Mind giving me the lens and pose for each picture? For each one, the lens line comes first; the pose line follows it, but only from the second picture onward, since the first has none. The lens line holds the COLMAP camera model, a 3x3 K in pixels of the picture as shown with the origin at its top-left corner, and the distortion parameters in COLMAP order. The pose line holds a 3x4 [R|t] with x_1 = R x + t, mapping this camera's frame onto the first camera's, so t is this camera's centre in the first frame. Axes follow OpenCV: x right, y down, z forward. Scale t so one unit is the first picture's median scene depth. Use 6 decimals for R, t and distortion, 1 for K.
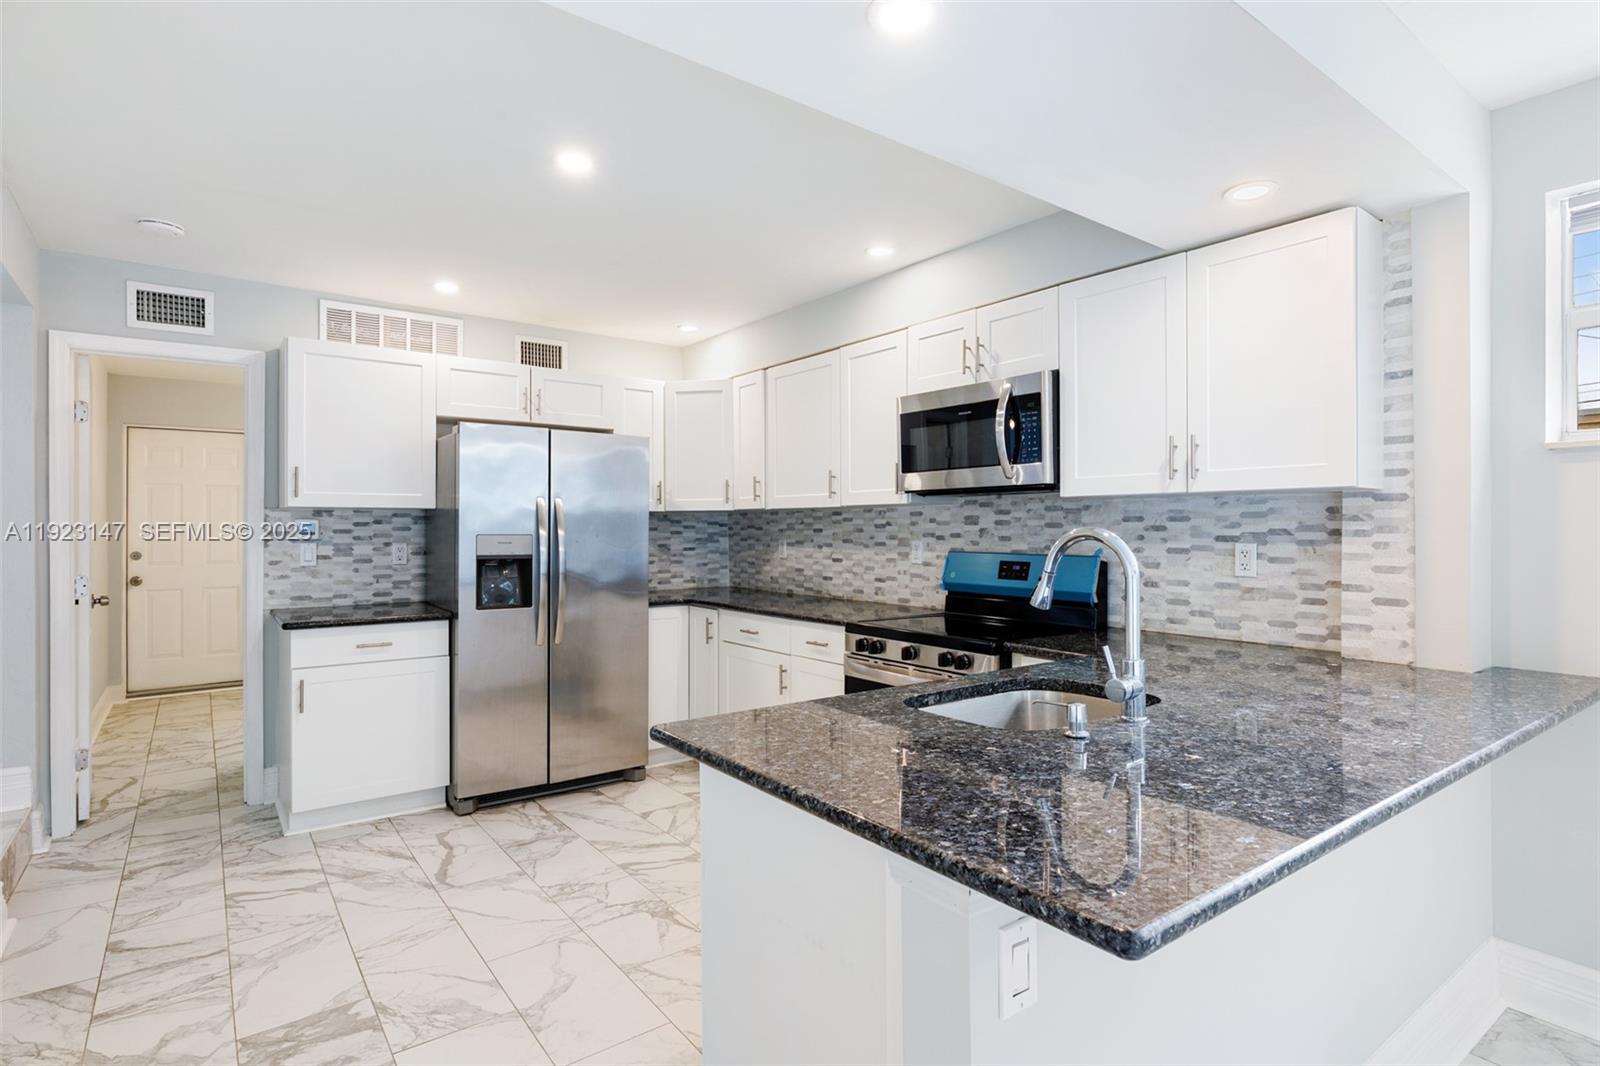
lens RADIAL K [[802.7, 0, 809.7], [0, 802.7, 530.8], [0, 0, 1]] dist [-0.003770, 0.000577]
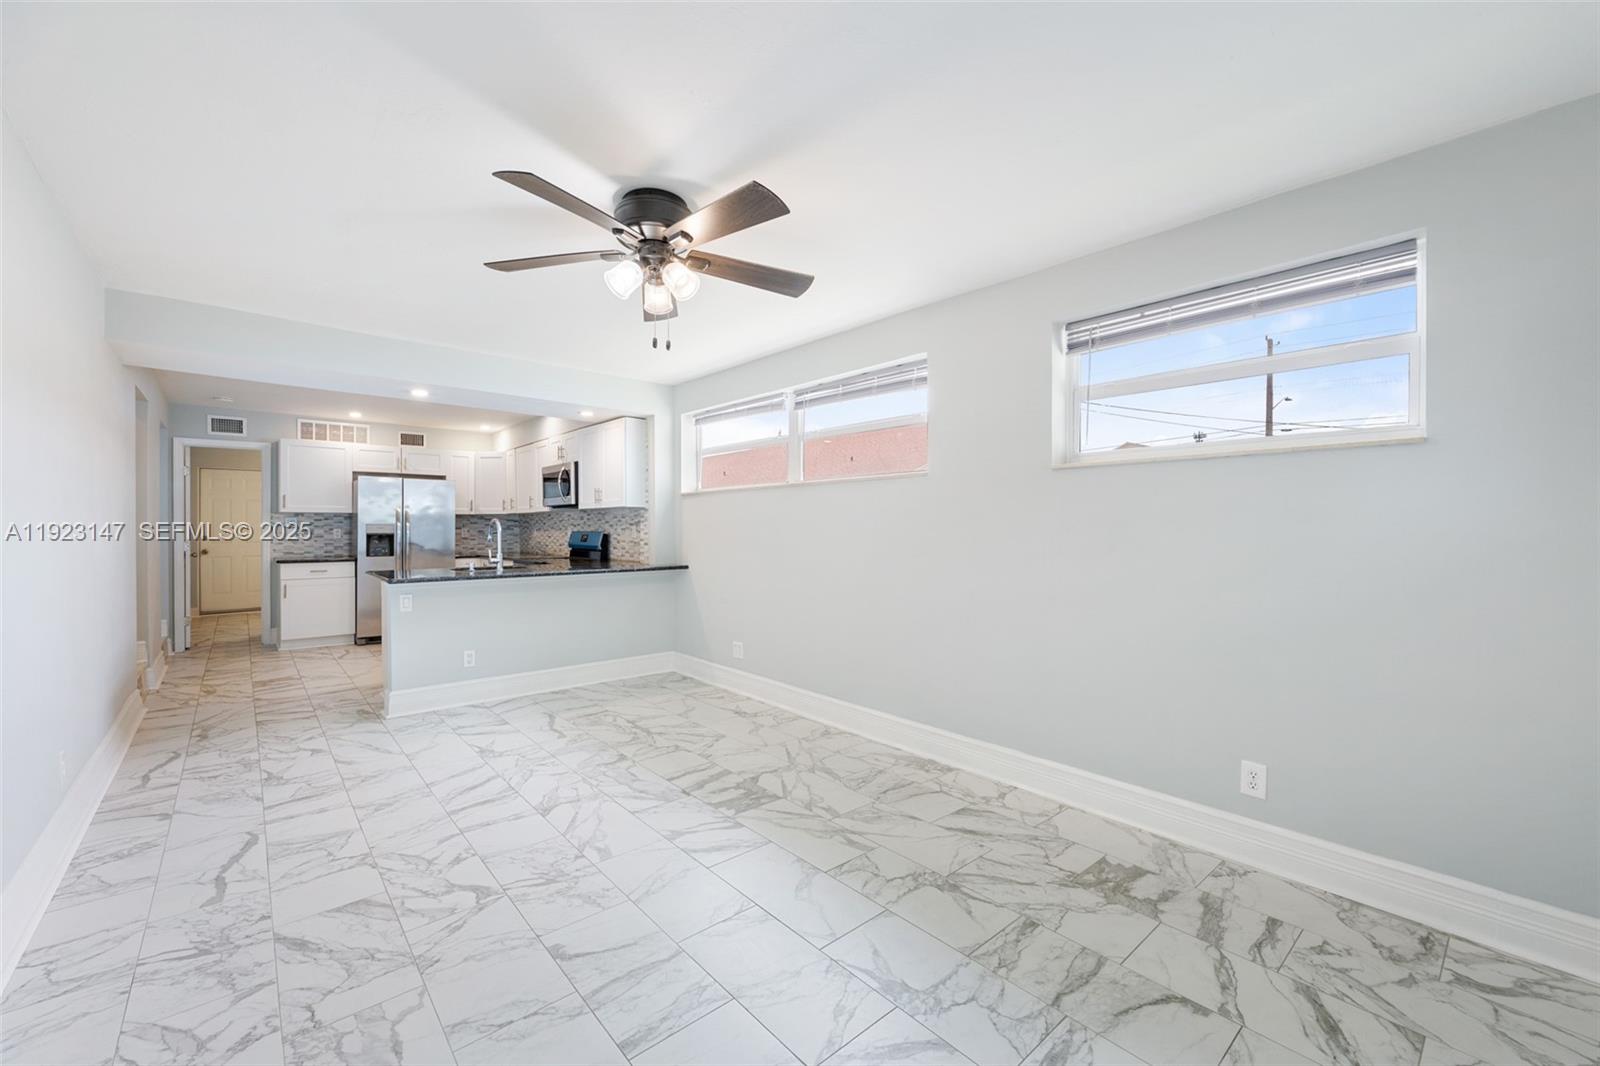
lens RADIAL K [[638.1, 0, 792.6], [0, 638.1, 533.3], [0, 0, 1]] dist [-0.001003, -0.000315]
pose [[0.998170, -0.000390, 0.060473, 0.697990], [0.000129, 0.999991, 0.004331, 0.023064], [-0.060475, -0.004315, 0.998160, -0.907094]]
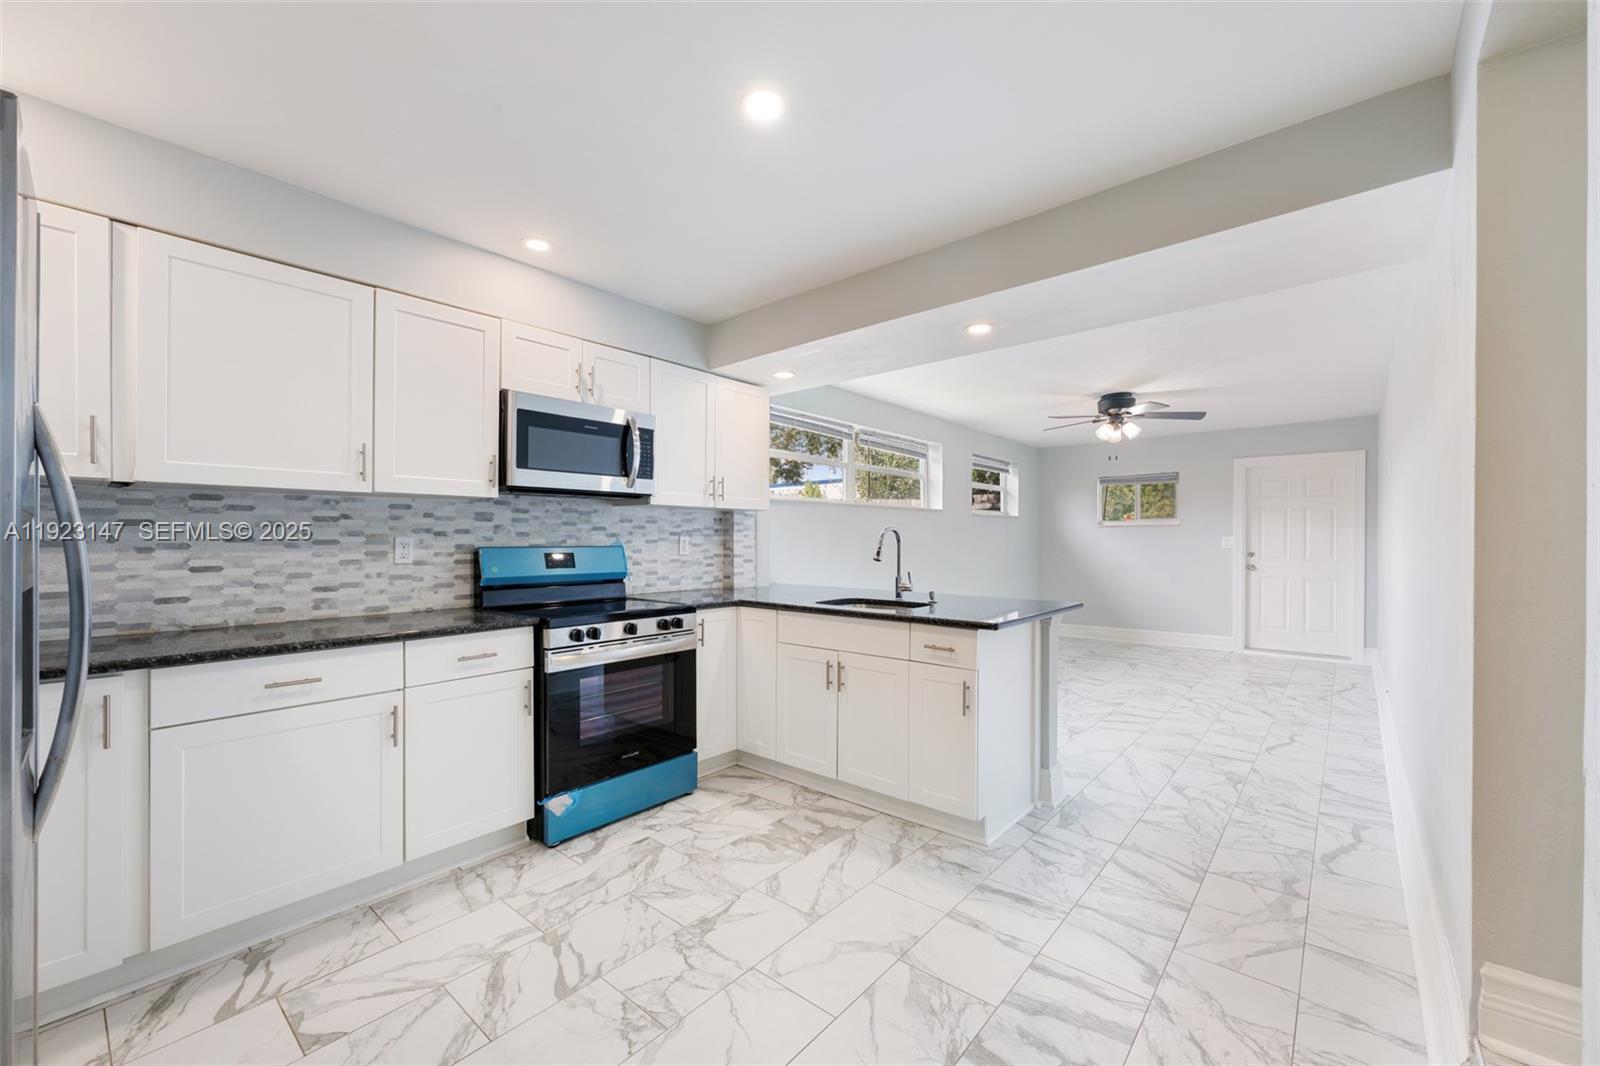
lens RADIAL K [[655.7, 0, 808.4], [0, 655.7, 538.5], [0, 0, 1]] dist [0.001869, 0.000515]
pose [[-0.224680, 0.002033, 0.974431, -0.706005], [0.003717, 0.999992, -0.001229, 0.017158], [-0.974426, 0.003346, -0.224686, 0.771934]]
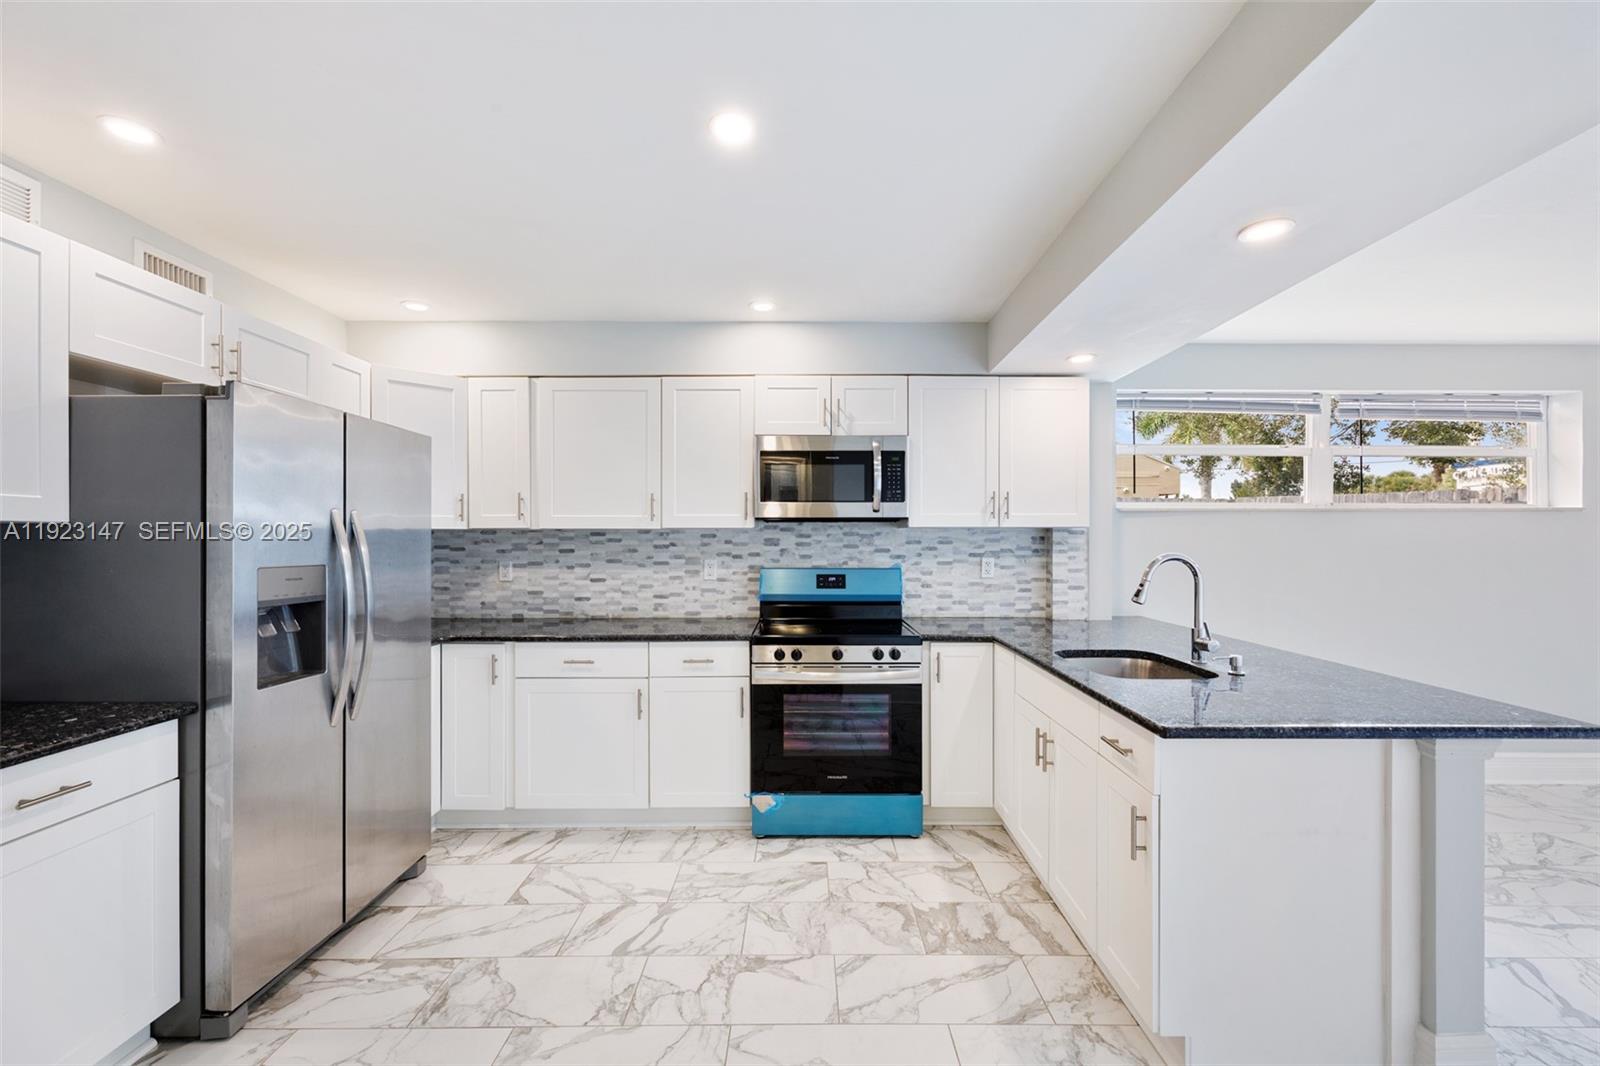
lens RADIAL K [[651.9, 0, 794.6], [0, 651.9, 542.0], [0, 0, 1]] dist [-0.001514, 0.000588]
pose [[0.607963, -0.003201, 0.793959, -0.557967], [0.002851, 0.999994, 0.001848, -0.014728], [-0.793961, 0.001140, 0.607968, 0.363711]]
